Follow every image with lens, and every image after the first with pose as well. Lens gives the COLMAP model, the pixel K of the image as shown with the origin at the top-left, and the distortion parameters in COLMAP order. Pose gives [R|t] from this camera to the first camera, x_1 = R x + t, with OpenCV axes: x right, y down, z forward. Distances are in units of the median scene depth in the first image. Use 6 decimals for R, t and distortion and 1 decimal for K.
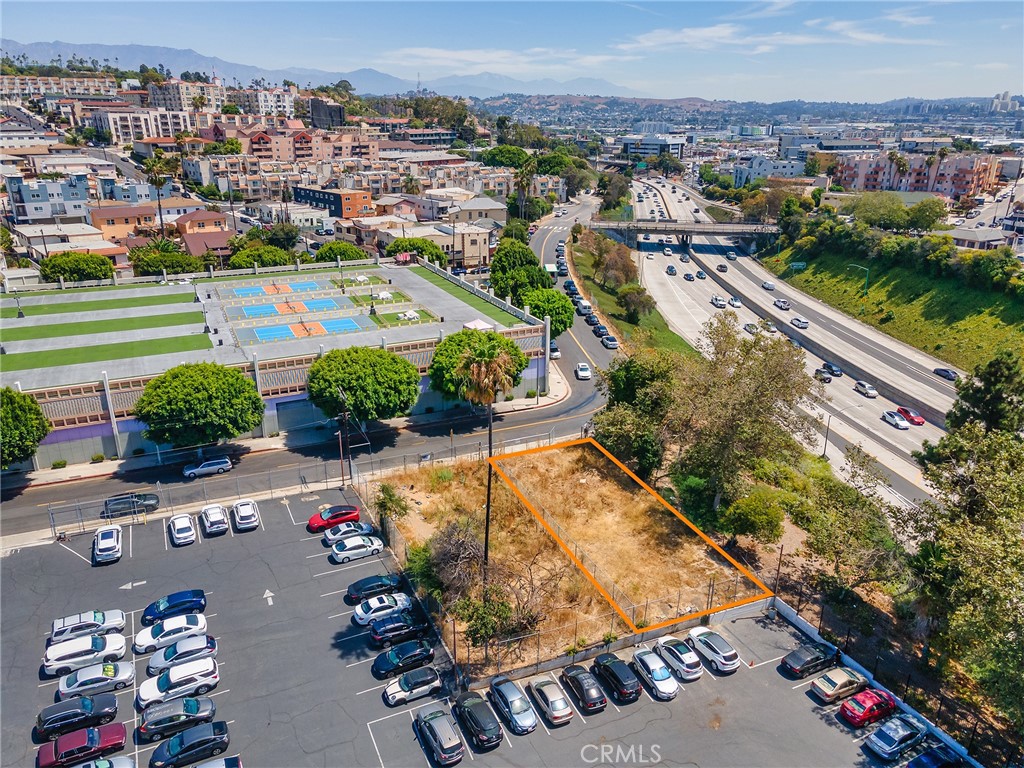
lens RADIAL K [[744.8, 0, 504.9], [0, 744.8, 379.0], [0, 0, 1]] dist [0.021595, 0.043448]
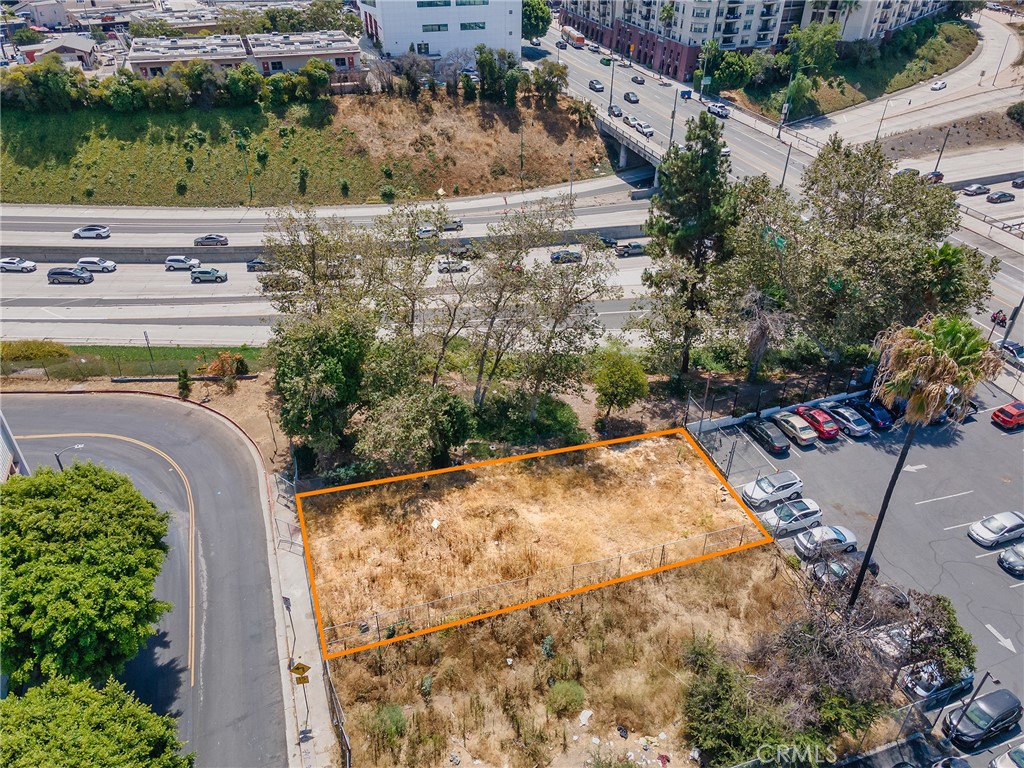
lens RADIAL K [[743.4, 0, 505.2], [0, 743.4, 379.3], [0, 0, 1]] dist [0.044768, 0.002576]
pose [[0.093893, -0.555937, 0.825905, -0.399121], [0.344022, 0.796586, 0.497091, -0.297281], [-0.934255, 0.237456, 0.266049, 0.856184]]
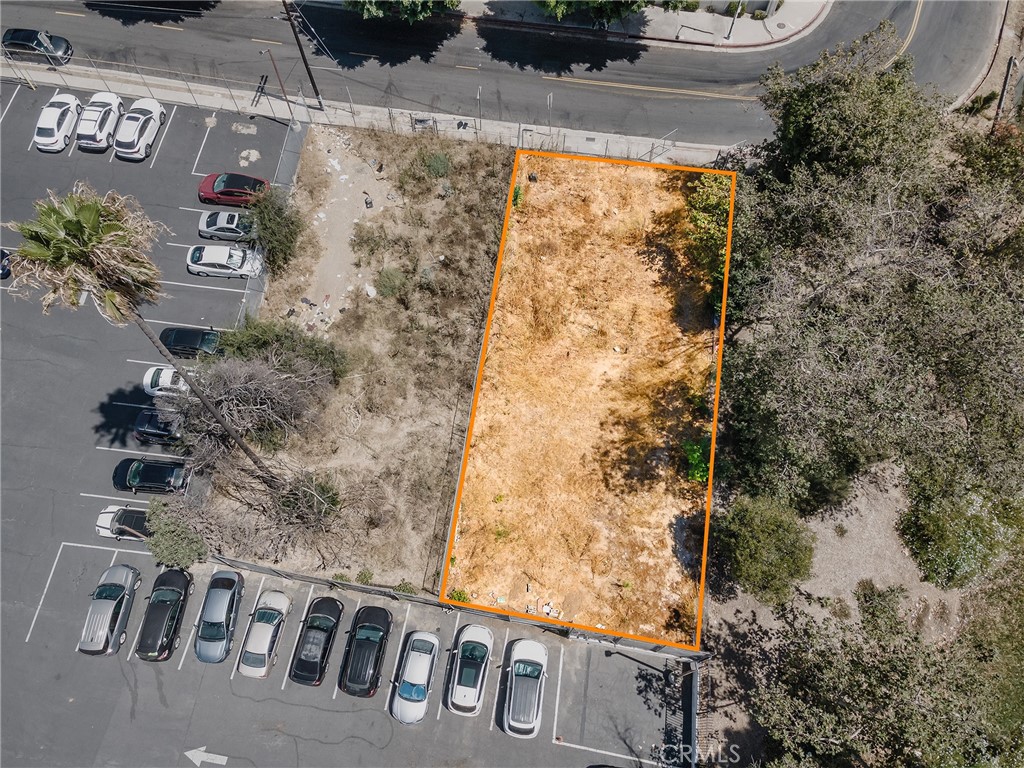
lens RADIAL K [[725.3, 0, 505.7], [0, 725.3, 384.1], [0, 0, 1]] dist [0.025864, 0.000095]
pose [[0.835529, 0.492826, -0.242926, 0.238672], [-0.183032, 0.666527, 0.722663, -0.230394], [0.518064, -0.559343, 0.647106, 0.602610]]
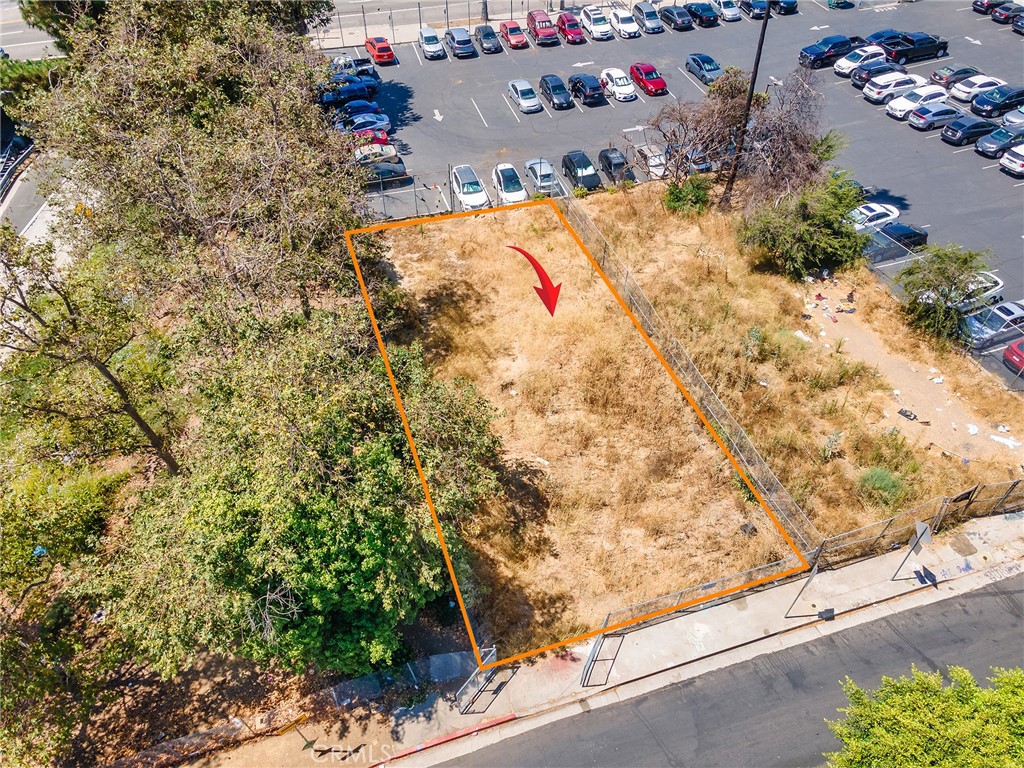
lens RADIAL K [[744.8, 0, 504.9], [0, 744.8, 379.0], [0, 0, 1]] dist [0.021595, 0.043448]
pose [[-0.990816, -0.094055, 0.097148, 0.103230], [0.053058, 0.390403, 0.919114, -0.321299], [-0.124374, 0.915827, -0.381827, 1.291003]]
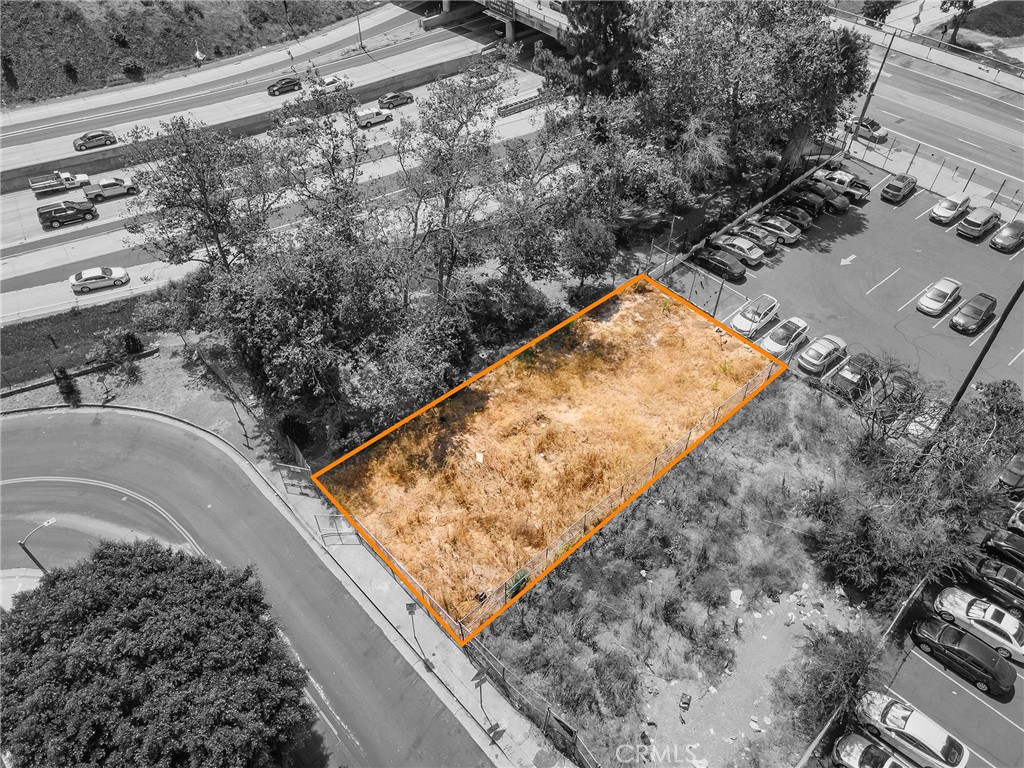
lens RADIAL K [[743.4, 0, 505.2], [0, 743.4, 379.3], [0, 0, 1]] dist [0.044768, 0.002576]
pose [[-0.313047, -0.682298, 0.660660, -0.273290], [0.331993, 0.573124, 0.749206, -0.368168], [-0.889821, 0.453871, 0.047103, 1.066134]]
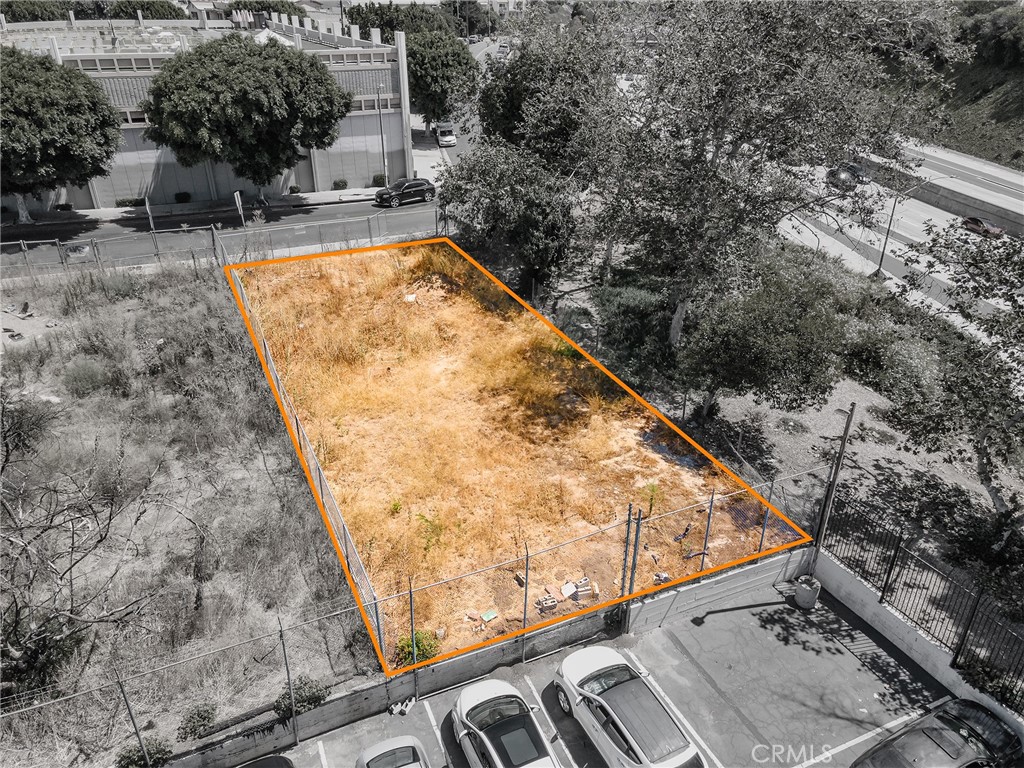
lens RADIAL K [[737.7, 0, 505.3], [0, 737.7, 380.5], [0, 0, 1]] dist [0.043169, 0.007291]
pose [[0.999914, -0.006832, 0.011222, 0.186273], [0.005257, 0.990856, 0.134819, 0.144594], [-0.012041, -0.134748, 0.990807, 0.589900]]
